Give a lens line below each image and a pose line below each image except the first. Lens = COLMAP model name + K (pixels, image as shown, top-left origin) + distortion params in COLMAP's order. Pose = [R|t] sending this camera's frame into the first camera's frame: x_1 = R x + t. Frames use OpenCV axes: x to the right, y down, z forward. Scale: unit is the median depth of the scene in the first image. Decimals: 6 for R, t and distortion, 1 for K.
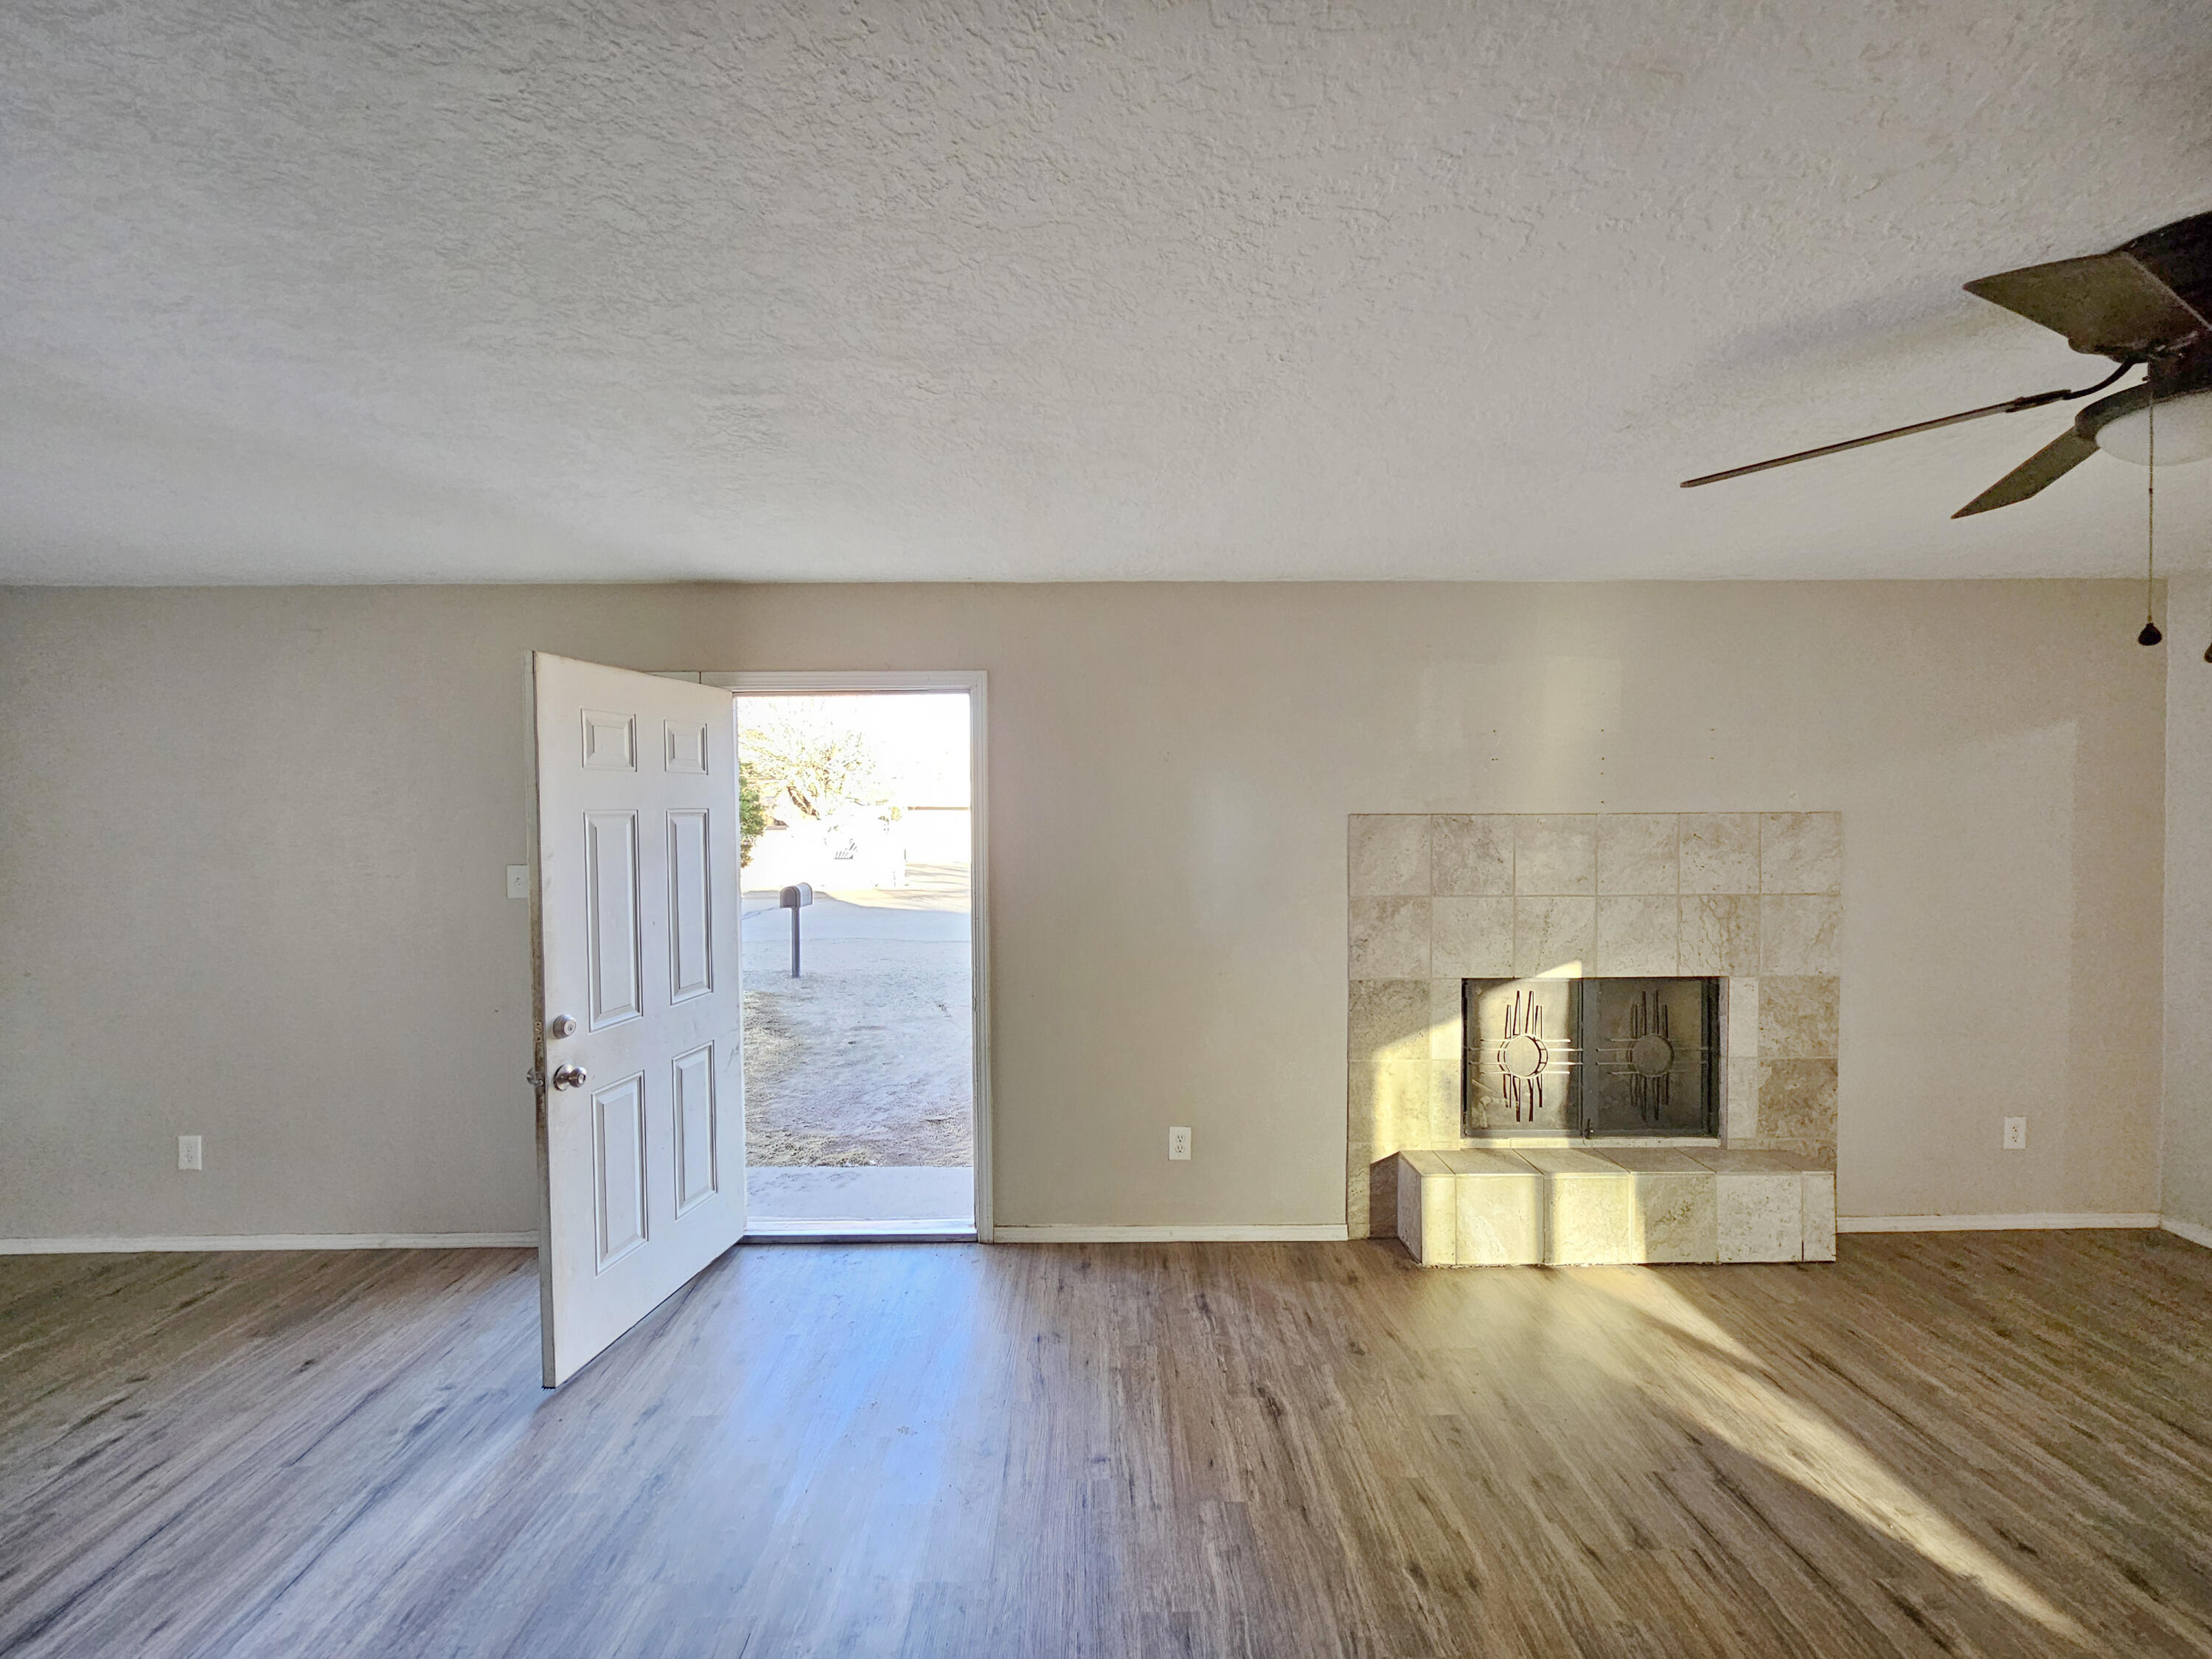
lens RADIAL K [[908.3, 0, 1100.0], [0, 908.3, 825.1], [0, 0, 1]] dist [-0.001074, 0.000599]
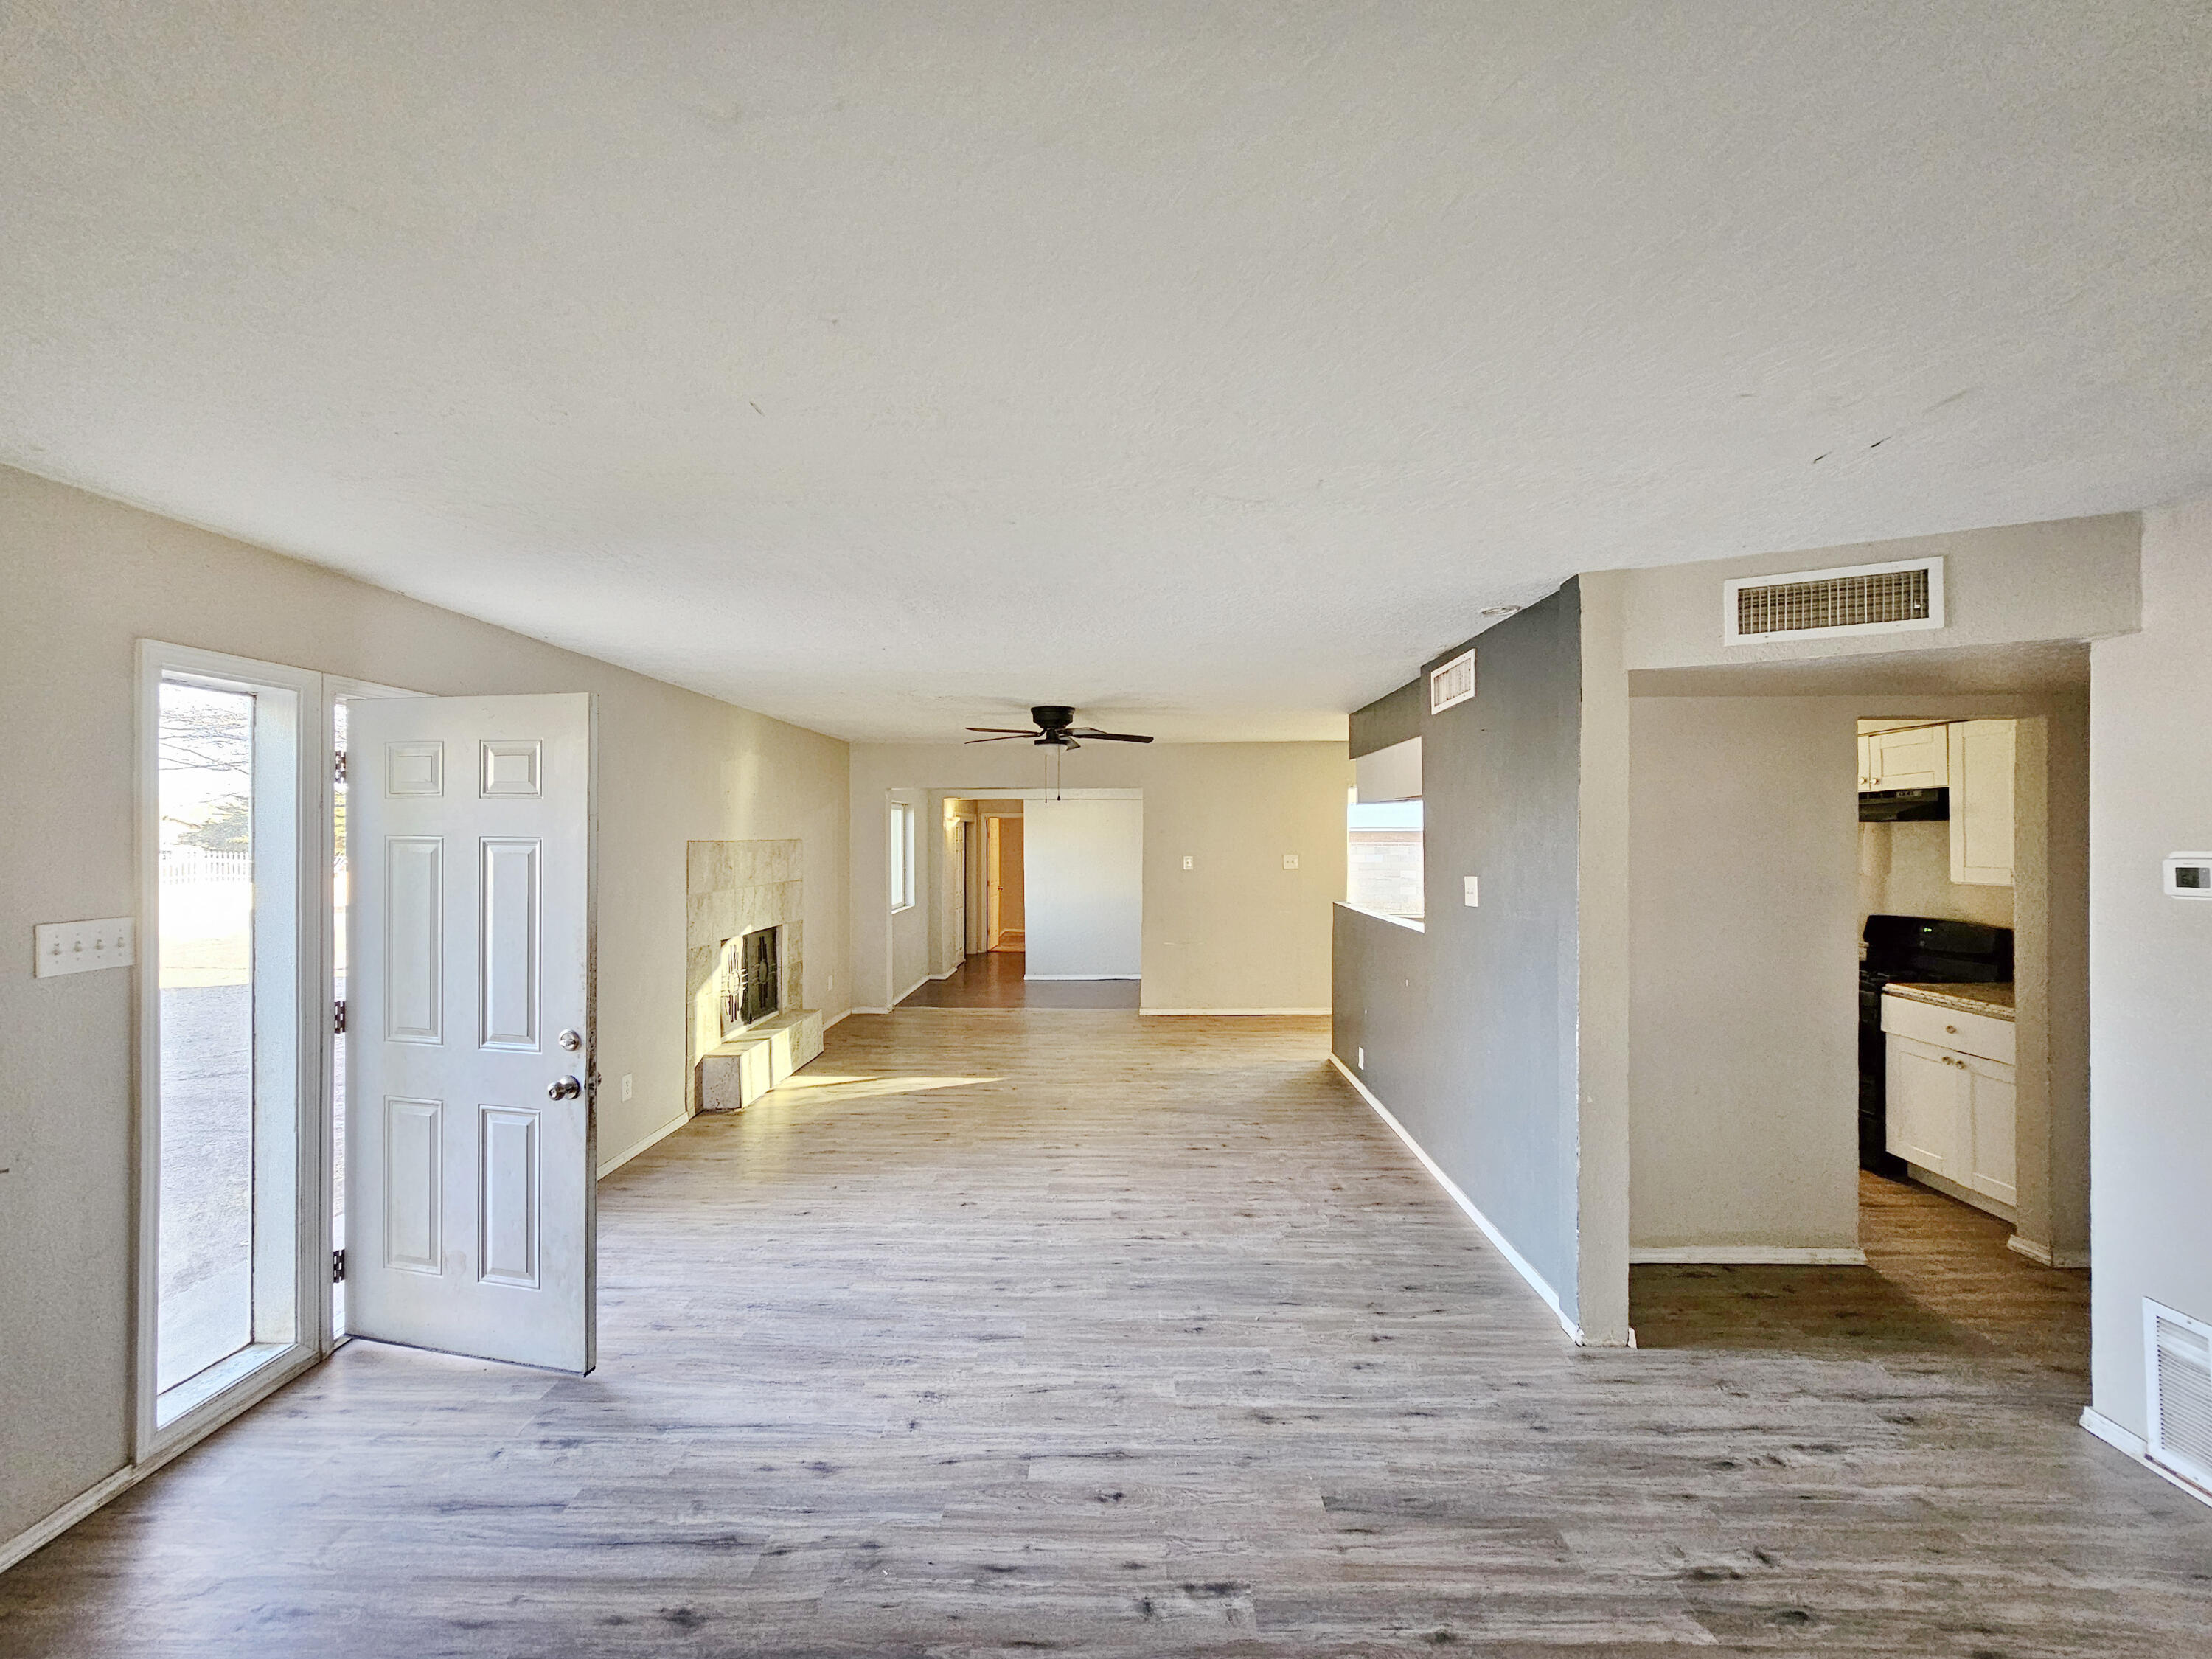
lens RADIAL K [[908.3, 0, 1100.0], [0, 908.3, 825.1], [0, 0, 1]] dist [-0.001074, 0.000599]
pose [[0.040402, 0.013864, 0.999087, -1.304739], [0.016531, 0.999758, -0.014542, -0.004876], [-0.999047, 0.017103, 0.040163, 0.260984]]
